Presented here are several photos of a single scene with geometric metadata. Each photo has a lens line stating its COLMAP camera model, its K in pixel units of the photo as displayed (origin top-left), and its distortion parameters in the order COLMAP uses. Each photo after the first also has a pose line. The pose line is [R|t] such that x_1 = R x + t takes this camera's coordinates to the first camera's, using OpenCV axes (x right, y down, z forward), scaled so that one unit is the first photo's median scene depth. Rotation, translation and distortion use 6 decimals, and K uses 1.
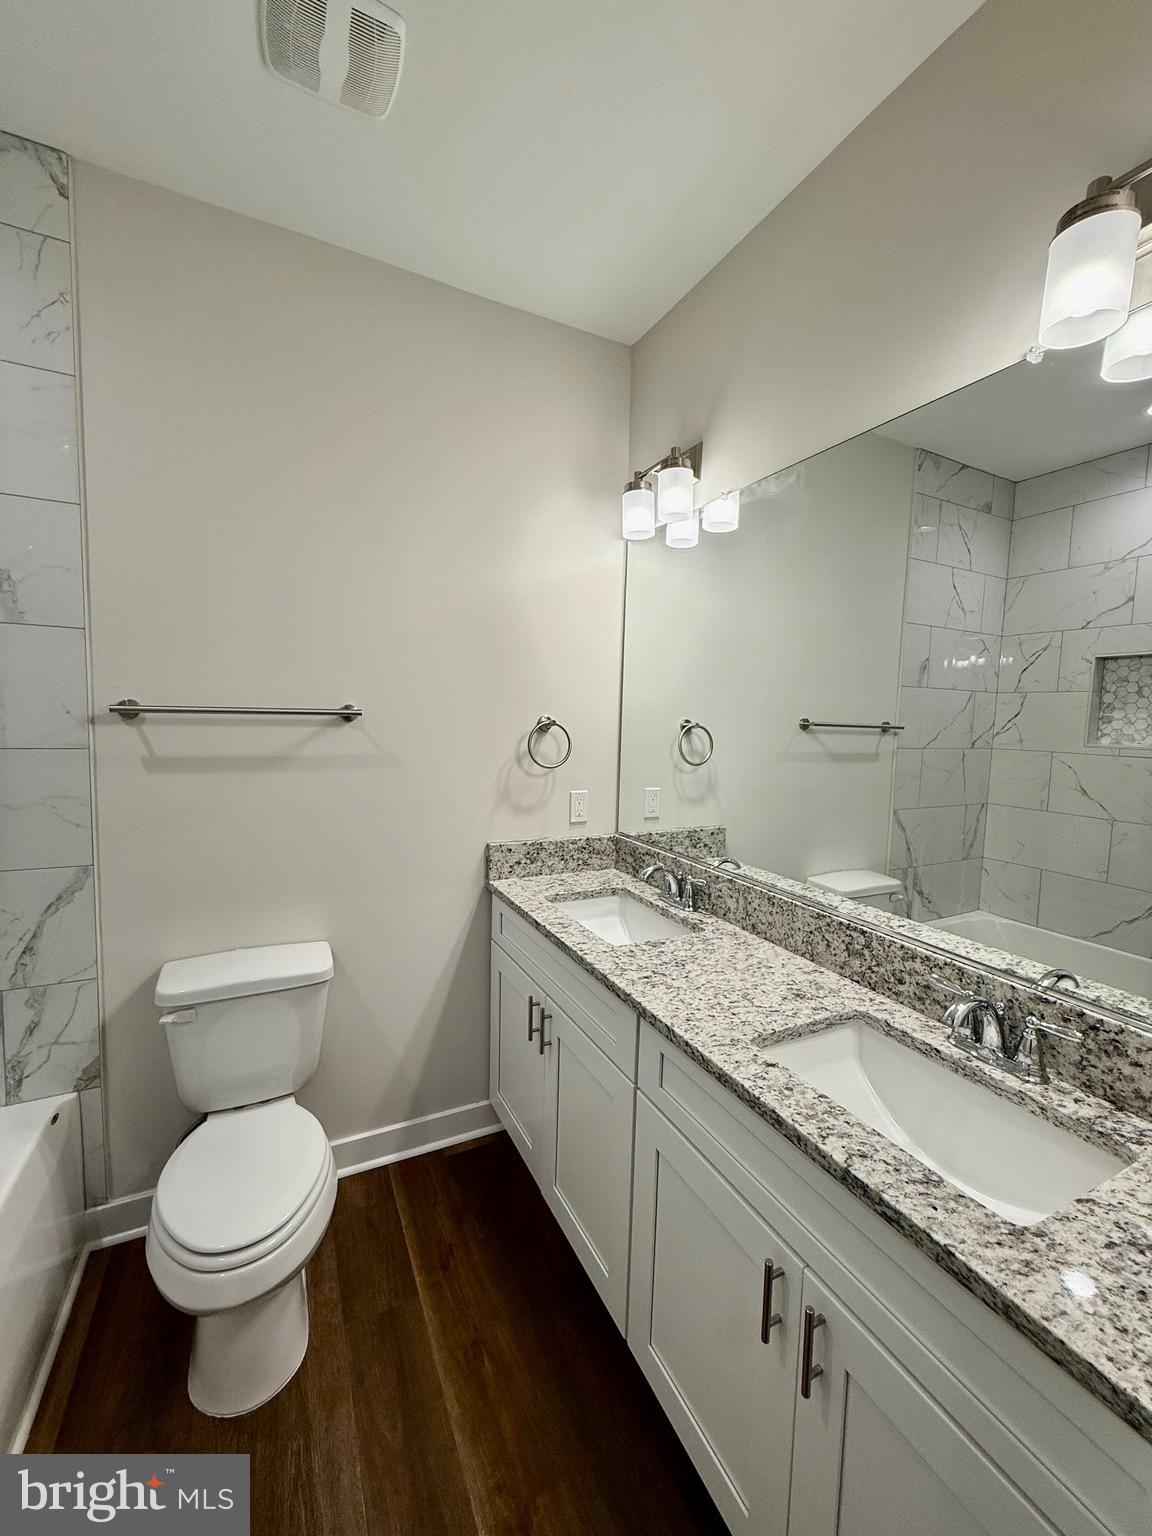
lens RADIAL K [[612.3, 0, 571.6], [0, 612.3, 758.8], [0, 0, 1]] dist [-0.000030, -0.000024]
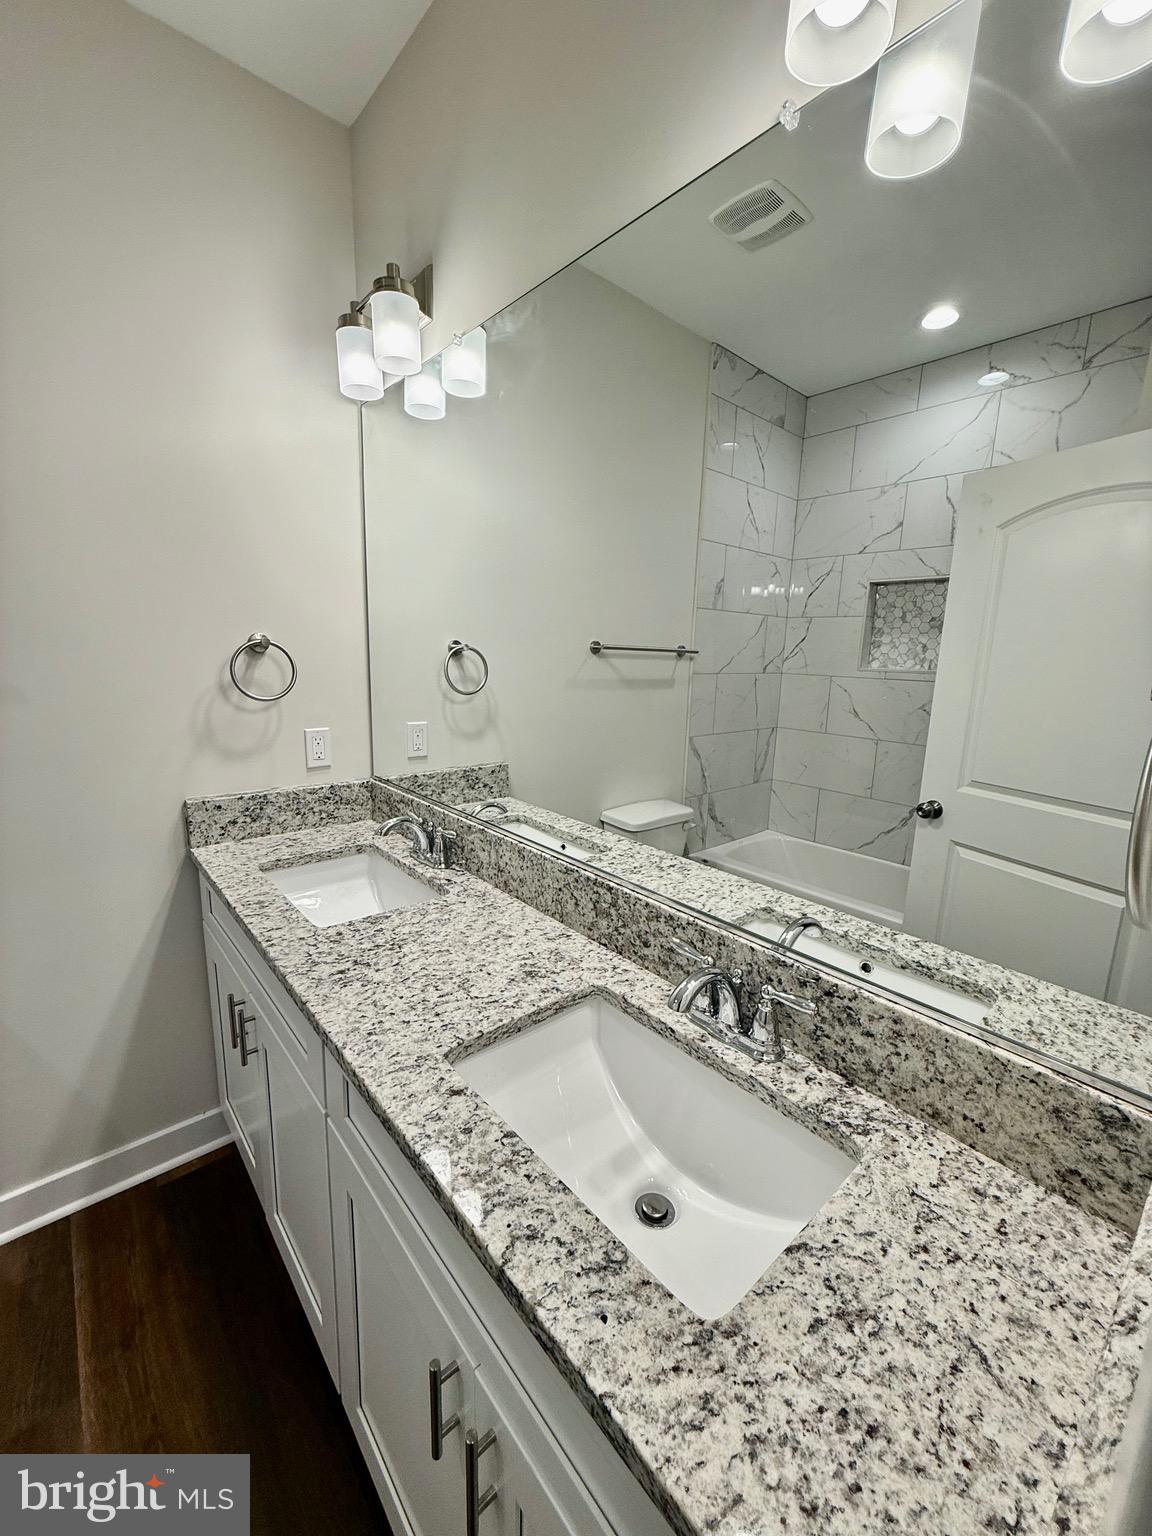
lens RADIAL K [[612.3, 0, 573.5], [0, 612.3, 756.8], [0, 0, 1]] dist [-0.000030, -0.000024]
pose [[0.968038, -0.041889, 0.247282, 0.162417], [0.015122, 0.993908, 0.109169, 0.007642], [-0.250349, -0.101940, 0.962774, 0.157547]]
